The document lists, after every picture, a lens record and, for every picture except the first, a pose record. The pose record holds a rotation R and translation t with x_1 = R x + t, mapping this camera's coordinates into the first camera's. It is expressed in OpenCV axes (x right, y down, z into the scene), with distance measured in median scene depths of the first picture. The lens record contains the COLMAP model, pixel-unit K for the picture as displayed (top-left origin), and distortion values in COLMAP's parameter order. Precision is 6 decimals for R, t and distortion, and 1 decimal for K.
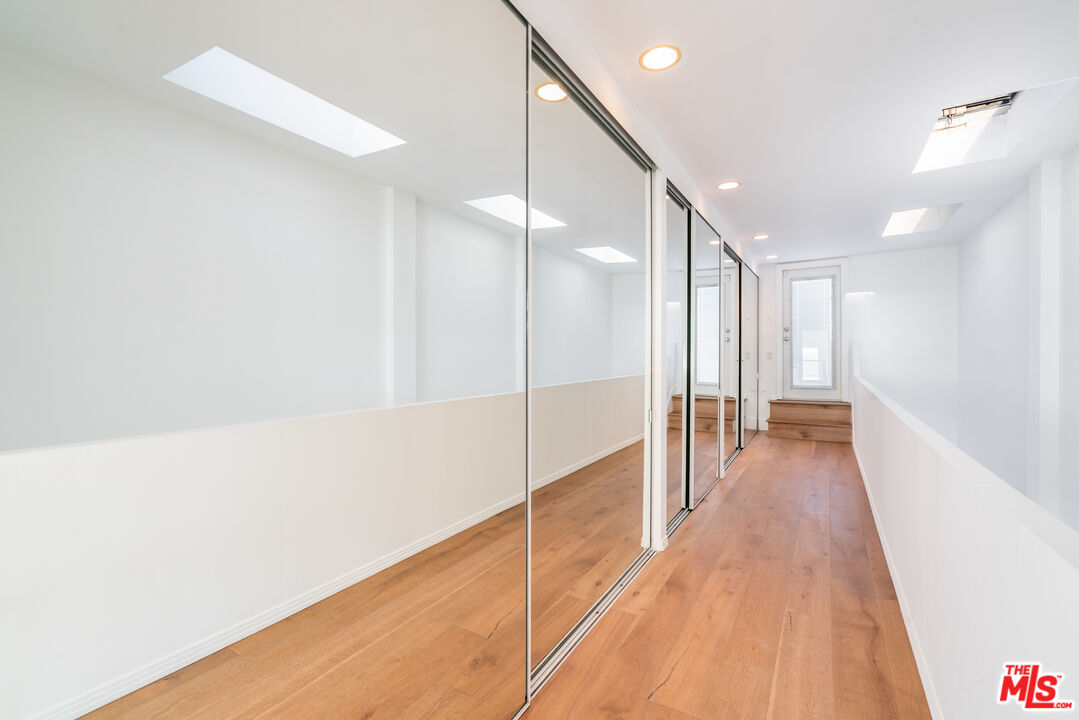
lens RADIAL K [[477.3, 0, 540.6], [0, 477.3, 354.7], [0, 0, 1]] dist [0.000380, -0.000141]
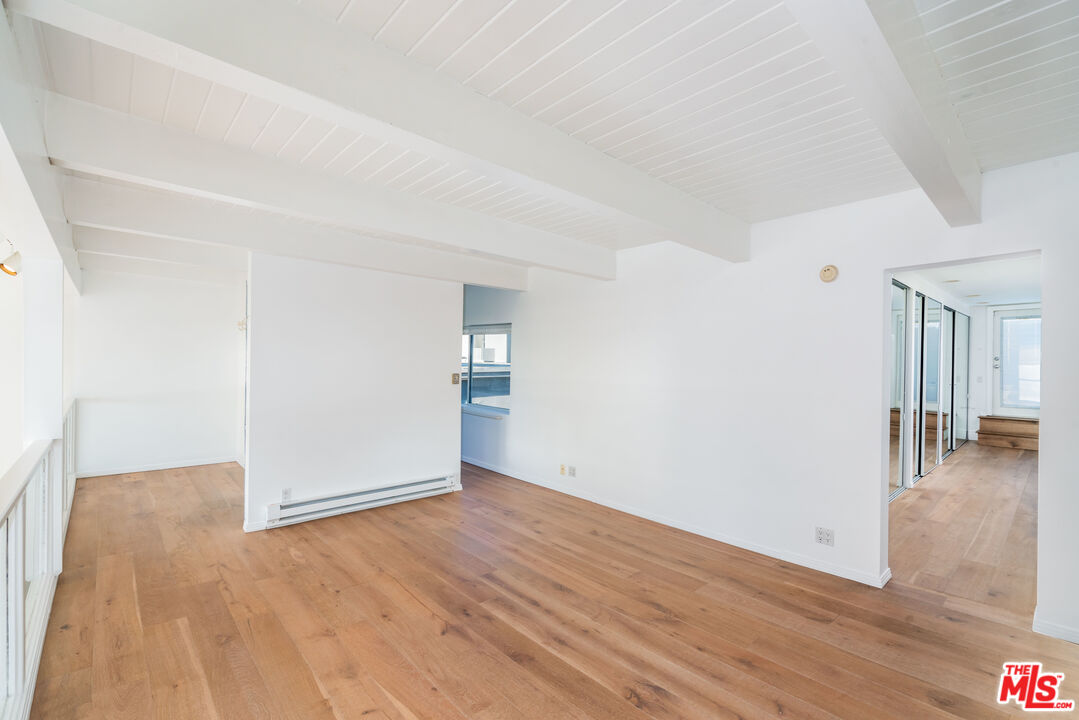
lens RADIAL K [[477.3, 0, 538.9], [0, 477.3, 366.7], [0, 0, 1]] dist [0.000380, -0.000141]
pose [[0.956322, 0.006764, -0.292236, -0.265157], [-0.004735, 0.999960, 0.007653, -0.038485], [0.292275, -0.005935, 0.956316, -0.544981]]
